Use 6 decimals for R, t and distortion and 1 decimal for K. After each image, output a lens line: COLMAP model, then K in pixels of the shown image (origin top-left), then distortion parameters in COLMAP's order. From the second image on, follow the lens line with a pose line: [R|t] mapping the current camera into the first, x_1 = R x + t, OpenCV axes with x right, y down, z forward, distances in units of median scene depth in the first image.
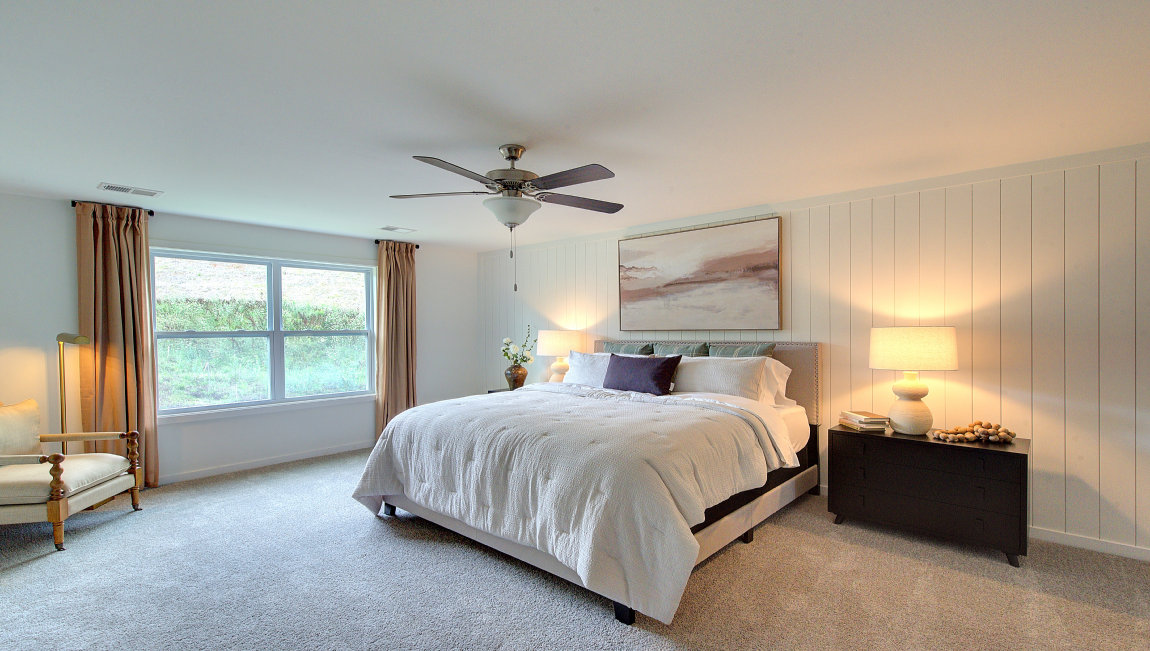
lens RADIAL K [[496.5, 0, 585.3], [0, 496.5, 333.1], [0, 0, 1]] dist [0.002107, 0.001190]
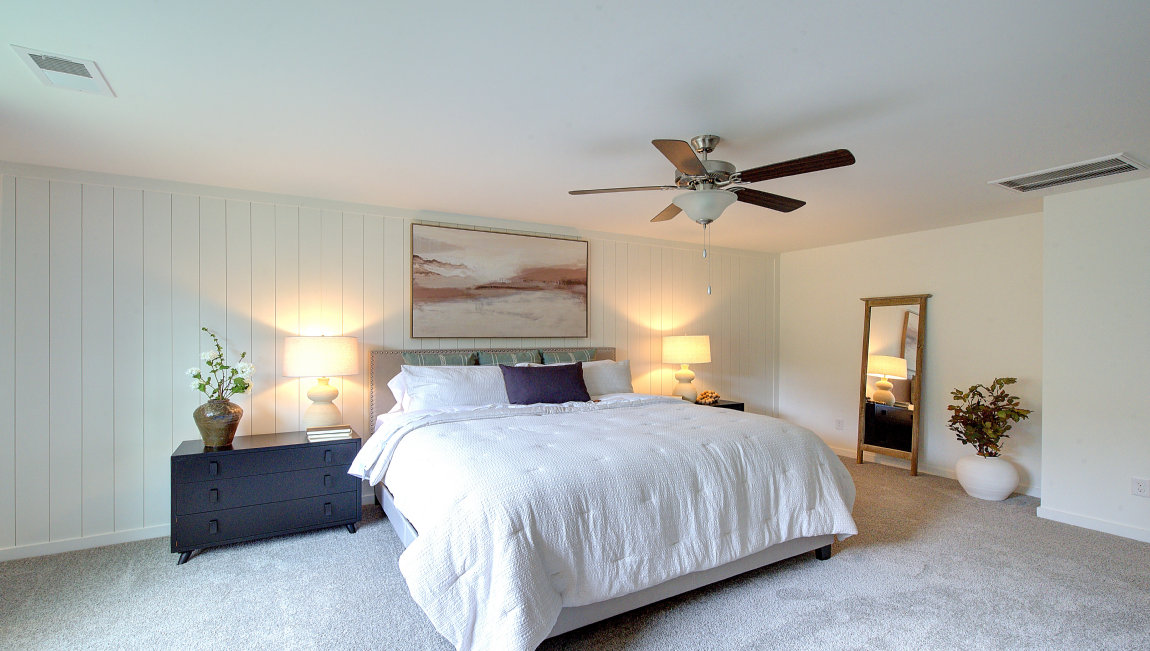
lens RADIAL K [[496.5, 0, 585.3], [0, 496.5, 333.1], [0, 0, 1]] dist [0.002107, 0.001190]
pose [[0.351972, 0.011264, 0.935943, -0.659559], [0.007792, 0.999858, -0.014964, 0.001695], [-0.935978, 0.012560, 0.351834, 0.541788]]
